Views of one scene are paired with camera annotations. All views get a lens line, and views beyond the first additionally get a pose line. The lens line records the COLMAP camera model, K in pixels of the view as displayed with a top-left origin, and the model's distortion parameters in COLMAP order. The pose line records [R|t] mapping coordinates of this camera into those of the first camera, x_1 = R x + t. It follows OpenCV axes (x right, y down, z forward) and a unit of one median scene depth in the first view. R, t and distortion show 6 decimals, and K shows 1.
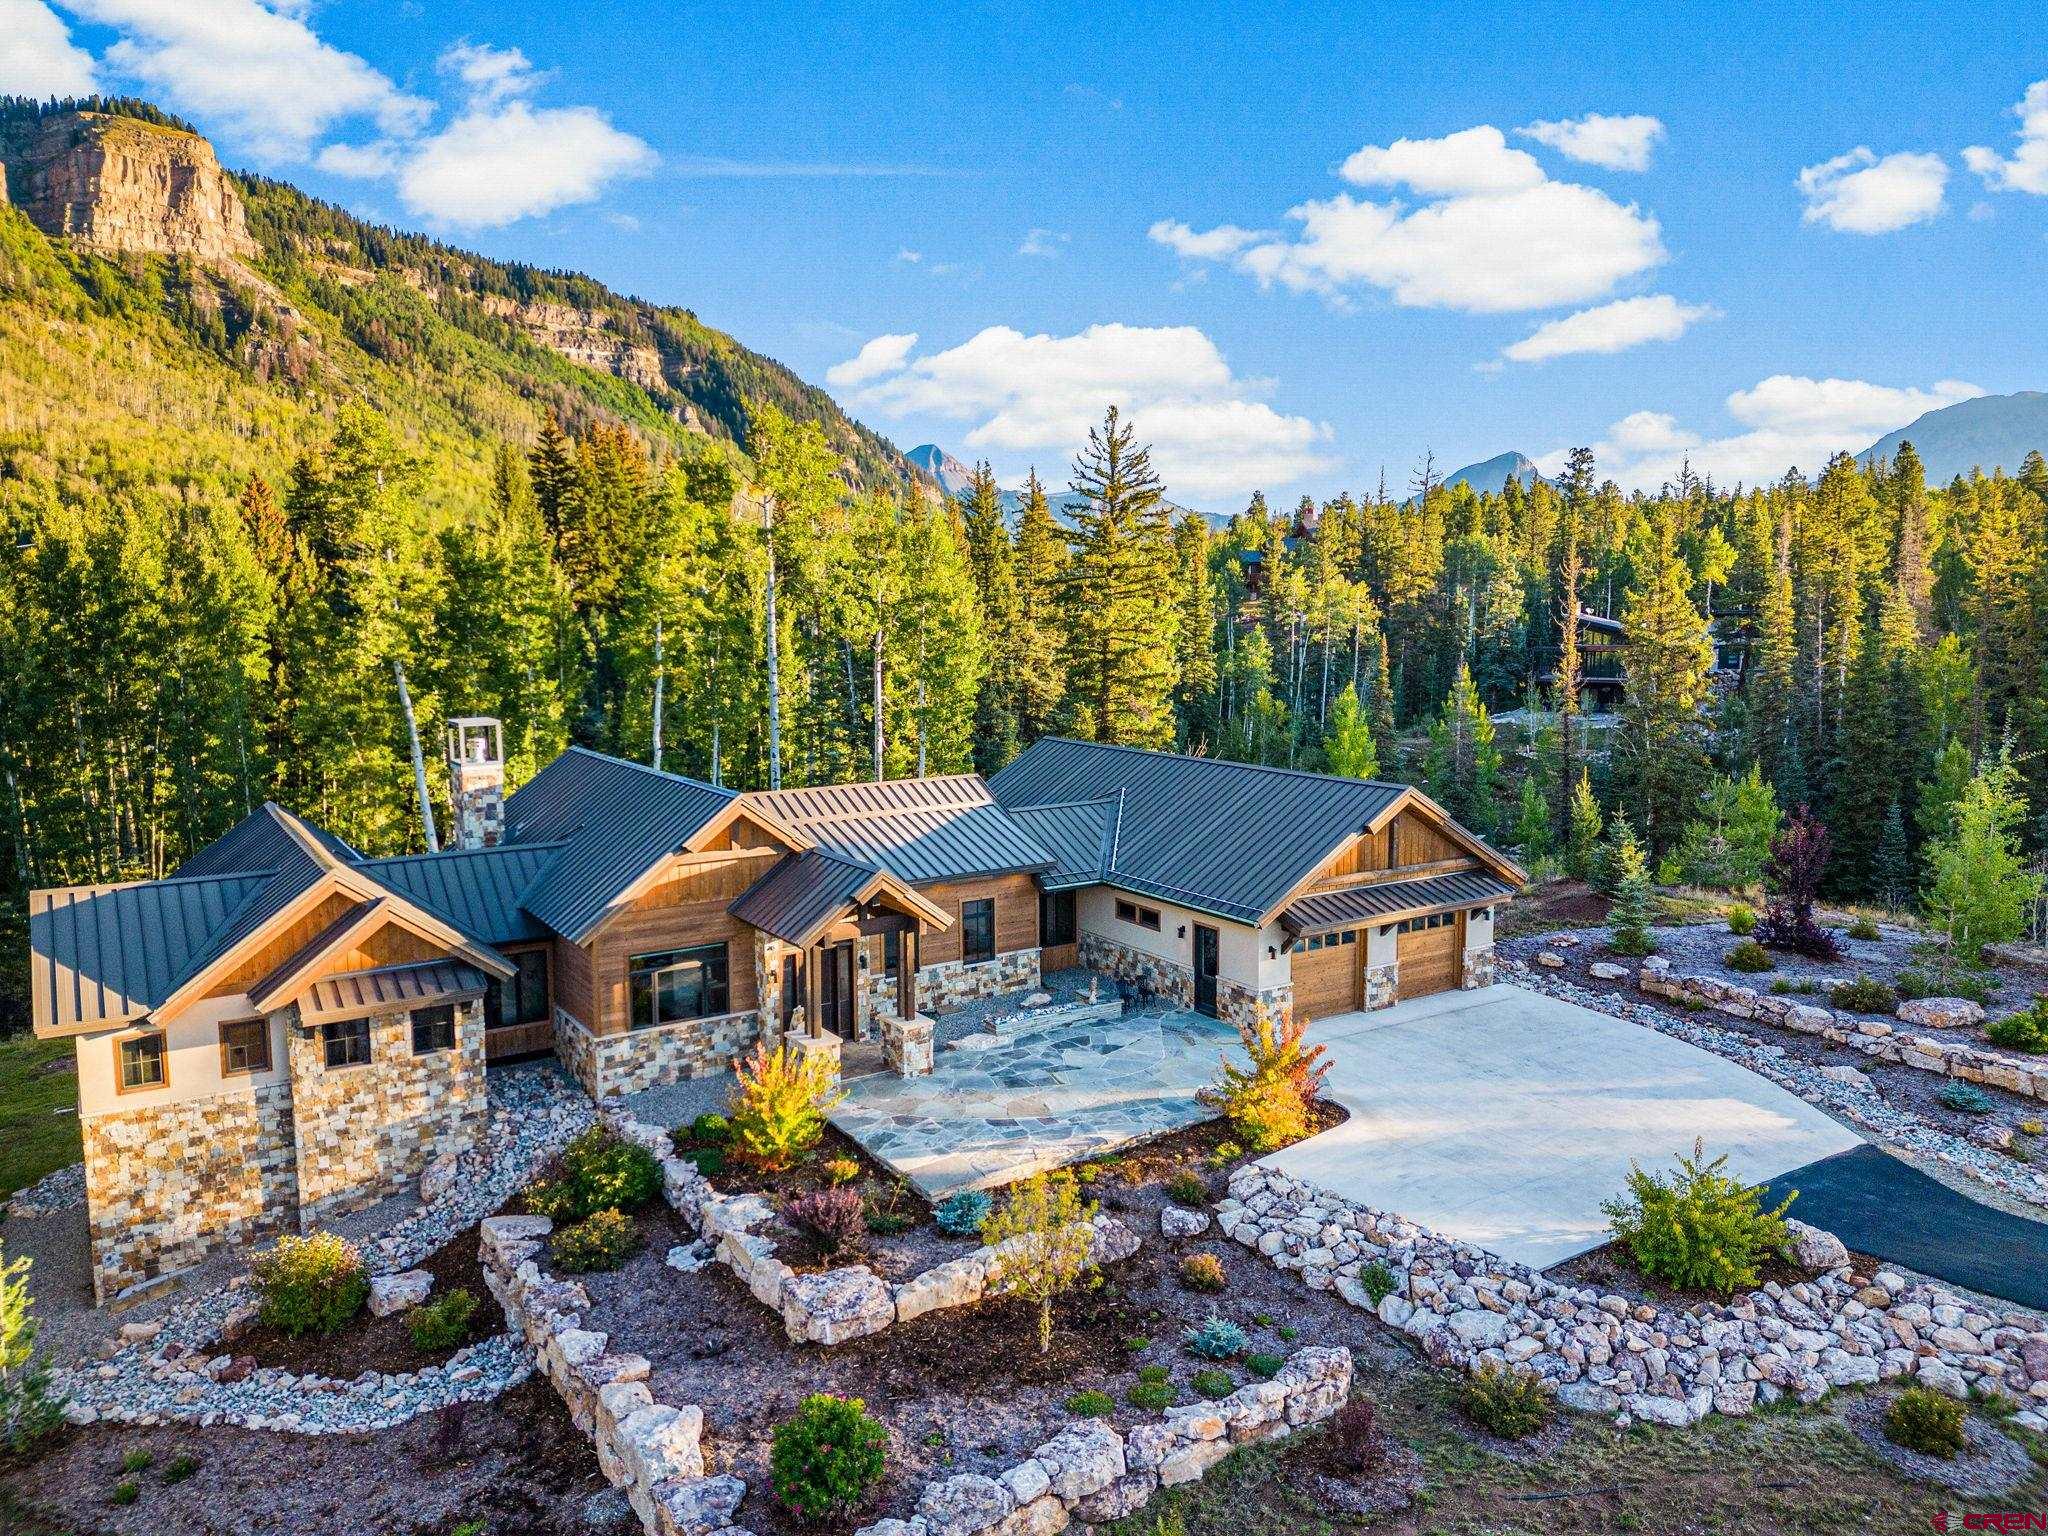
lens RADIAL K [[1406.2, 0, 1029.5], [0, 1406.2, 761.3], [0, 0, 1]] dist [0.077967, -0.081691]
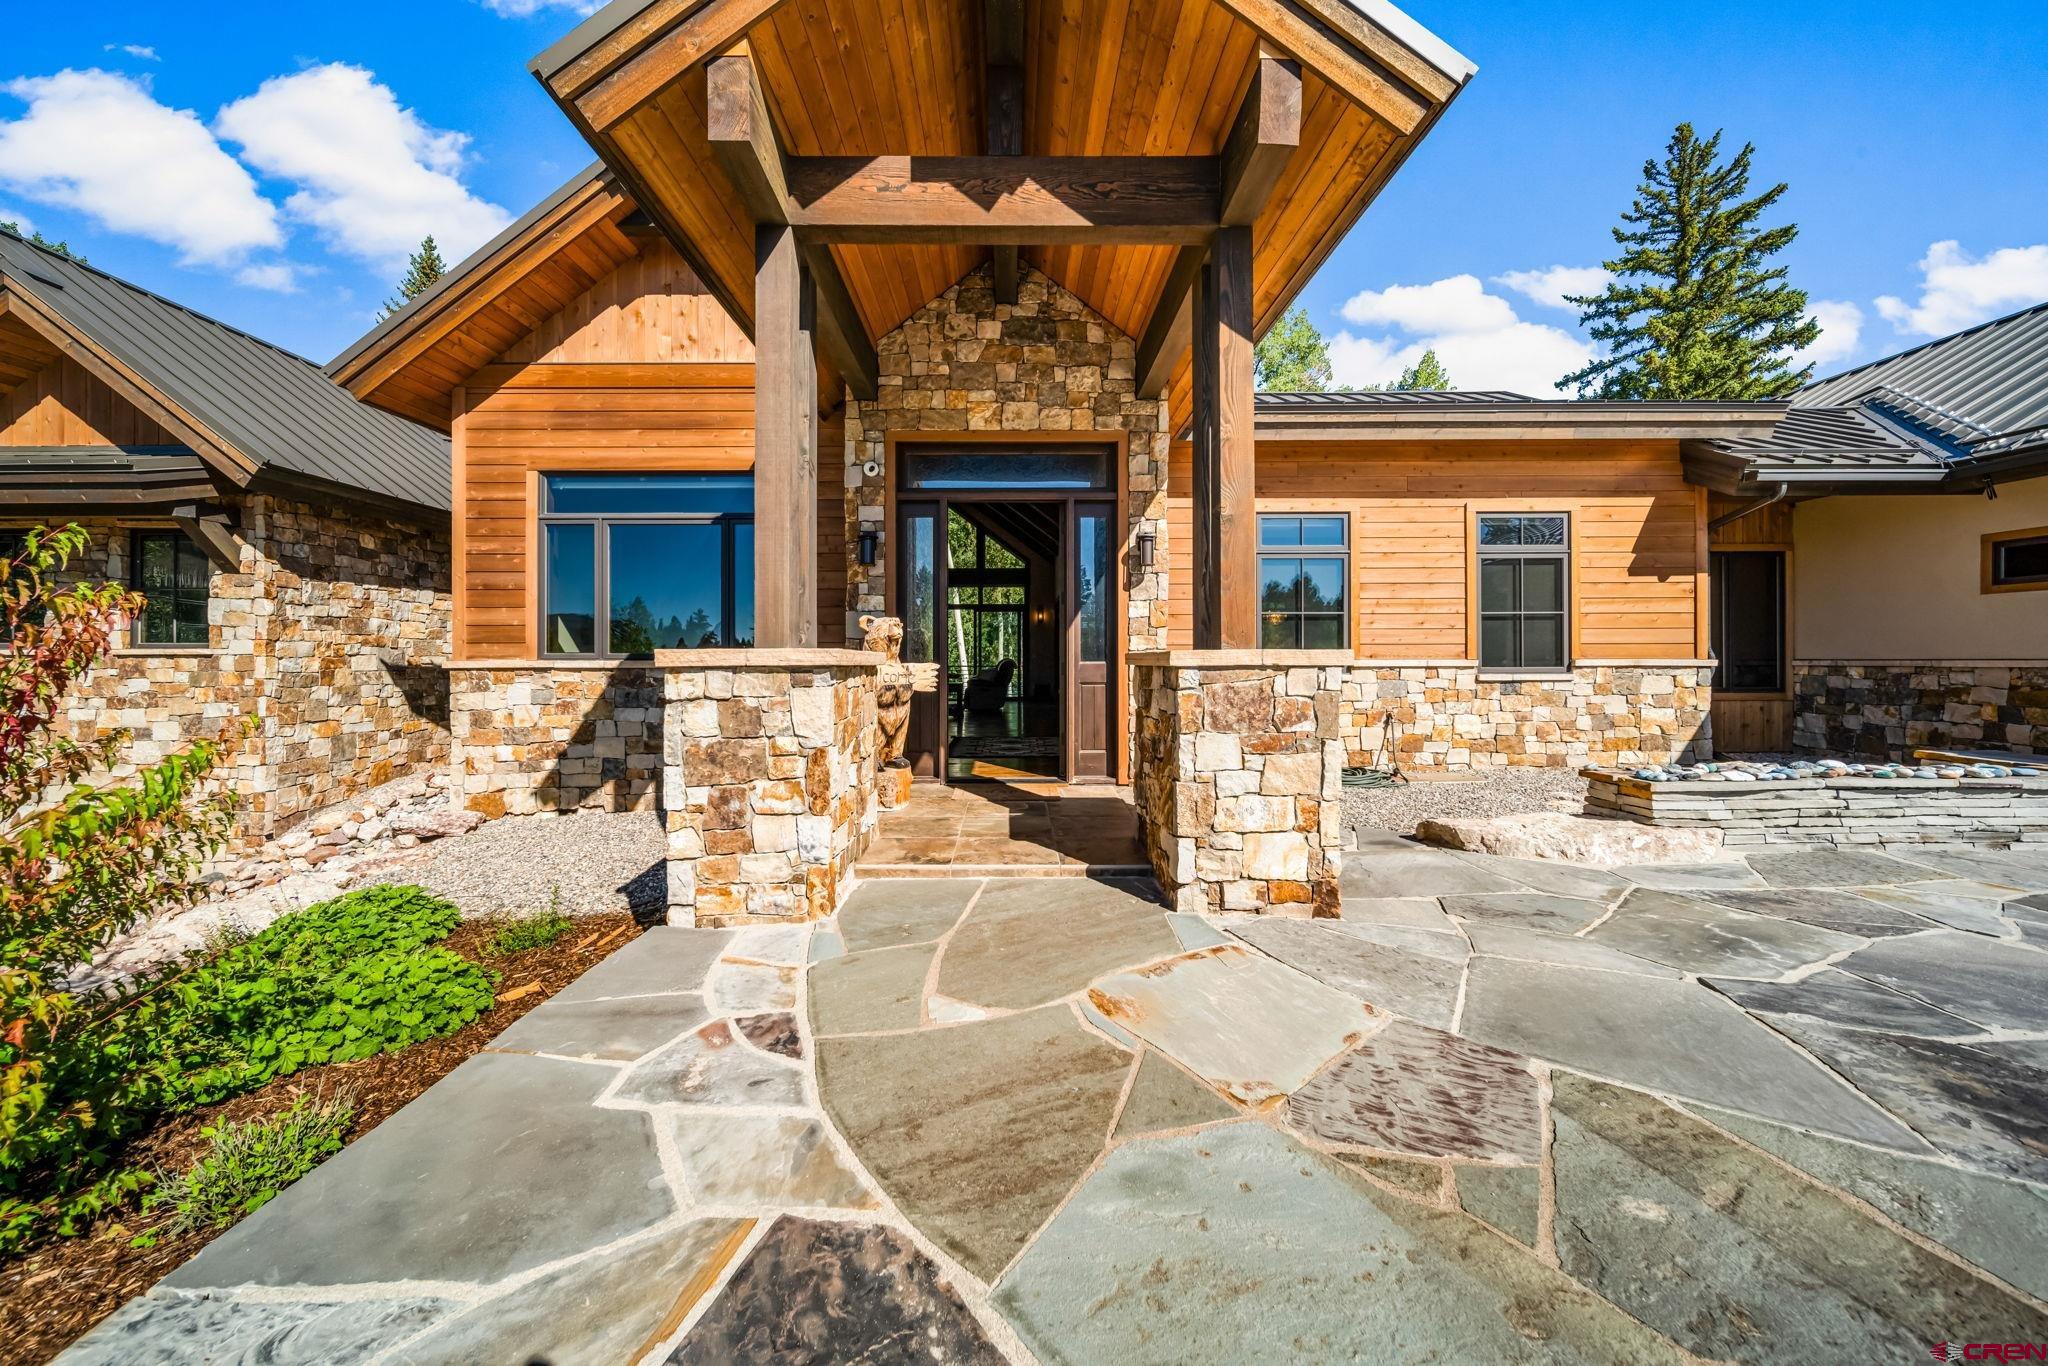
lens RADIAL K [[746.3, 0, 1011.1], [0, 746.3, 662.3], [0, 0, 1]] dist [0.000490, -0.005196]
pose [[0.837850, 0.007508, -0.545849, -0.053926], [-0.066036, 0.993957, -0.087690, 0.213735], [0.541892, 0.109516, 0.833282, 0.954639]]
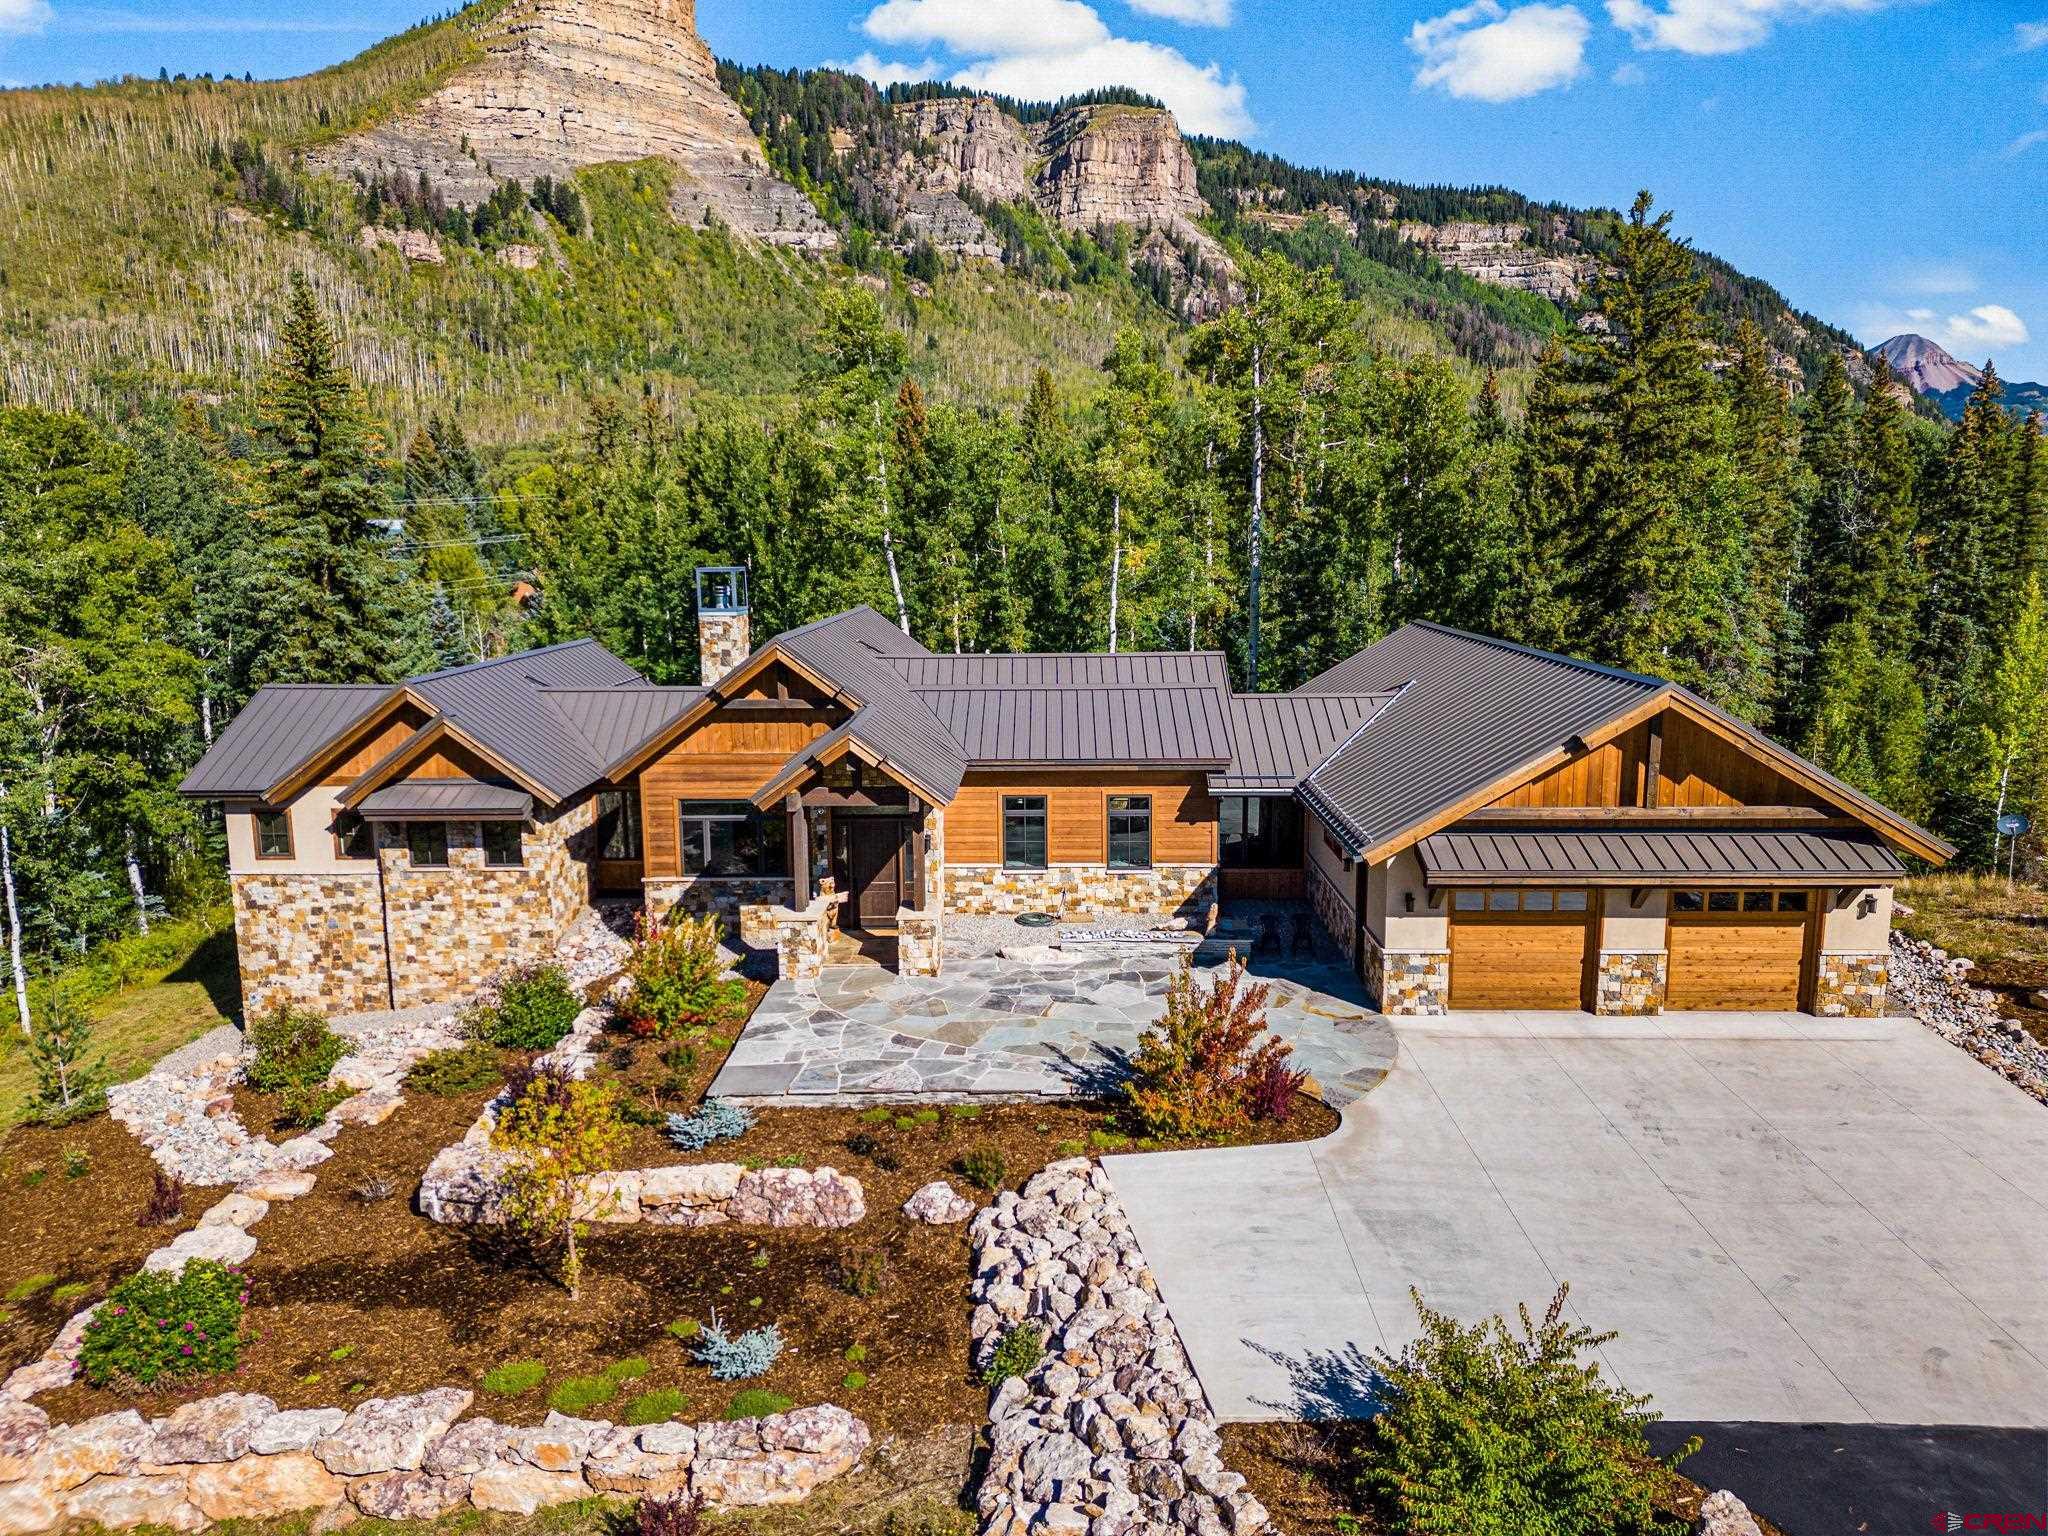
lens RADIAL K [[1406.2, 0, 1029.5], [0, 1406.2, 761.3], [0, 0, 1]] dist [0.077967, -0.081691]
pose [[0.826499, 0.089706, -0.555744, 0.471781], [-0.060290, 0.995649, 0.071050, 0.030953], [0.559700, -0.025217, 0.828312, 0.359816]]
